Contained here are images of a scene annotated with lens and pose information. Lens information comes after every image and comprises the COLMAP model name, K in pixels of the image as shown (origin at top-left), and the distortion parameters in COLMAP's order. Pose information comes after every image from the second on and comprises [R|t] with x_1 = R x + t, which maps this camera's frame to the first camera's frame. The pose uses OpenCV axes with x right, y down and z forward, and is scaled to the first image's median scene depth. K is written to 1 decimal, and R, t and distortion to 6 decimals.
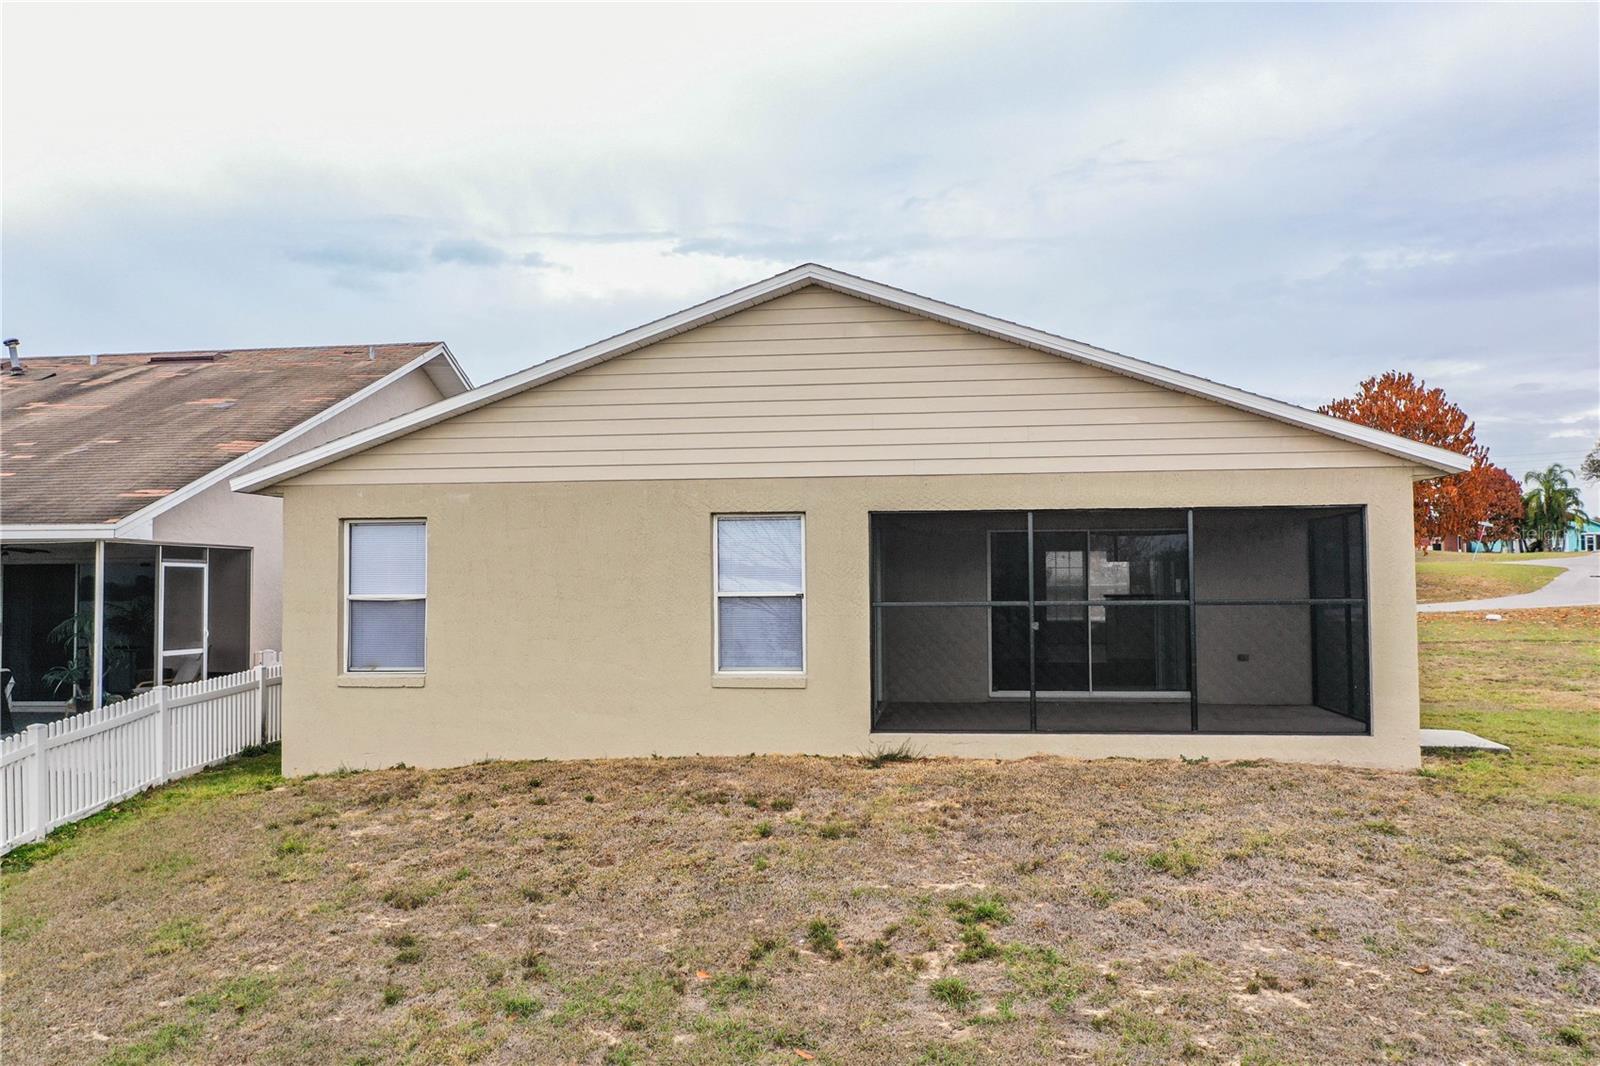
lens RADIAL K [[1243.9, 0, 817.9], [0, 1243.9, 528.2], [0, 0, 1]] dist [-0.003562, -0.003410]
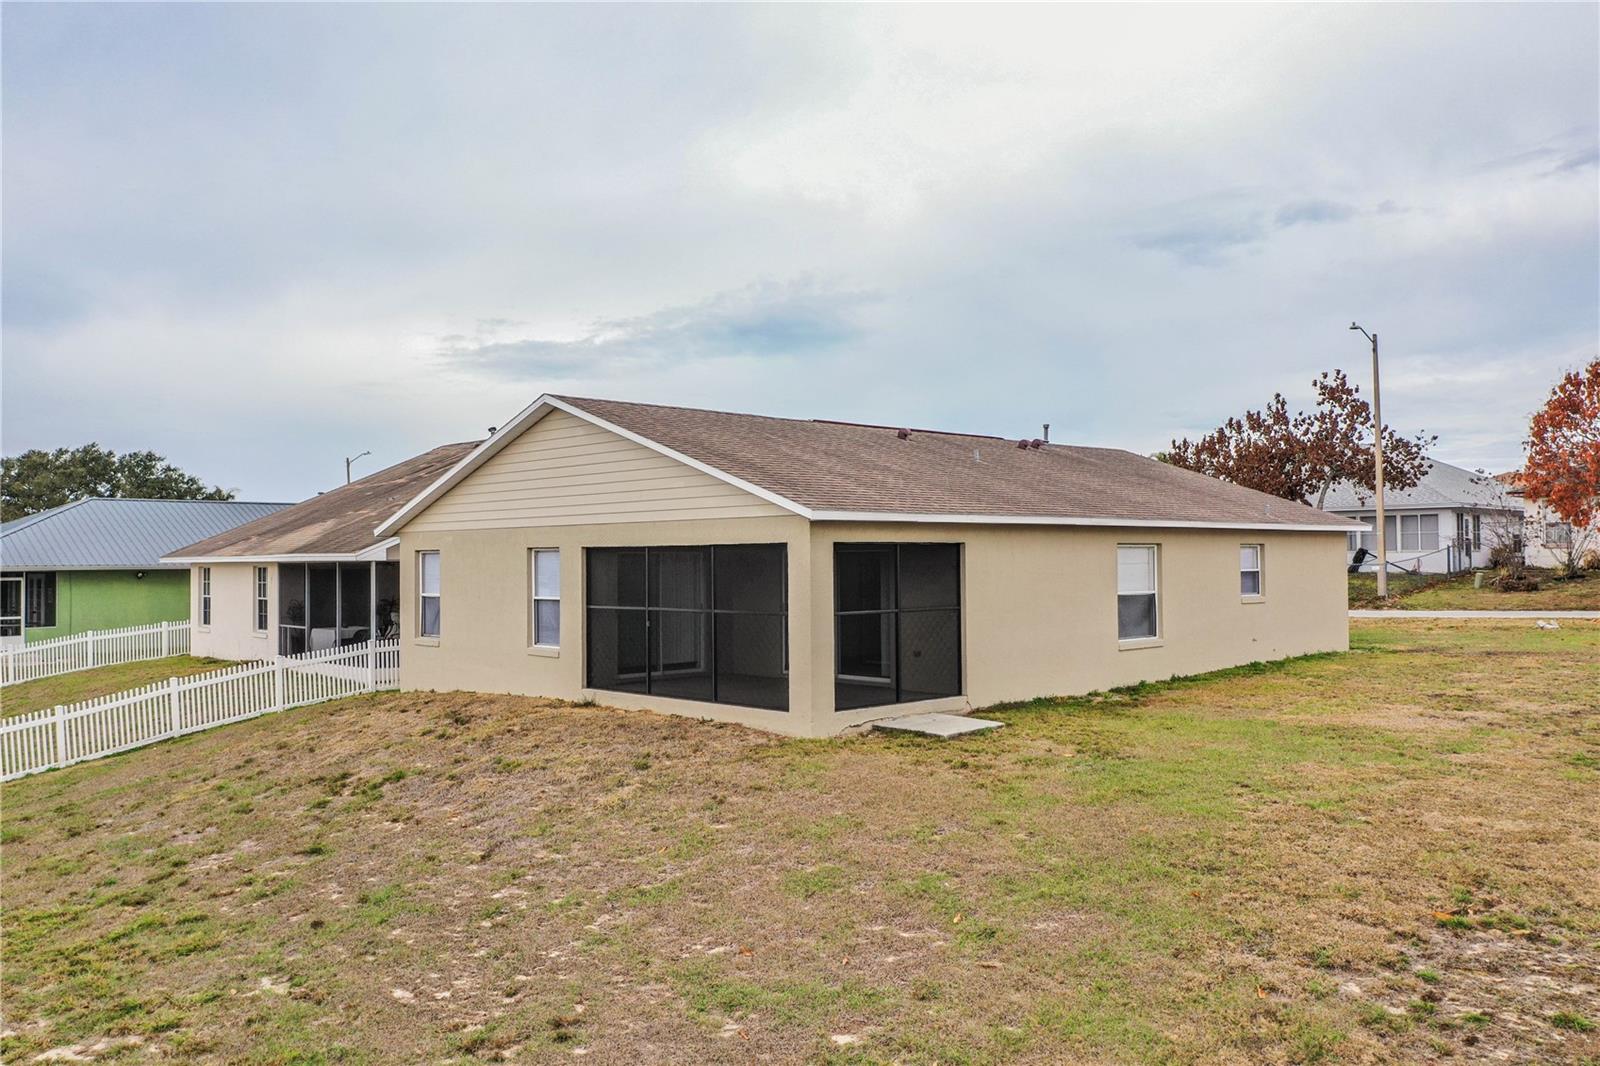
lens RADIAL K [[1265.9, 0, 800.0], [0, 1265.9, 533.0], [0, 0, 1]] dist [-0.003456, -0.001728]
pose [[0.773359, -0.012341, -0.633849, 1.191401], [0.027467, 0.999524, 0.014053, -0.043698], [0.633374, -0.028278, 0.773329, -0.057375]]
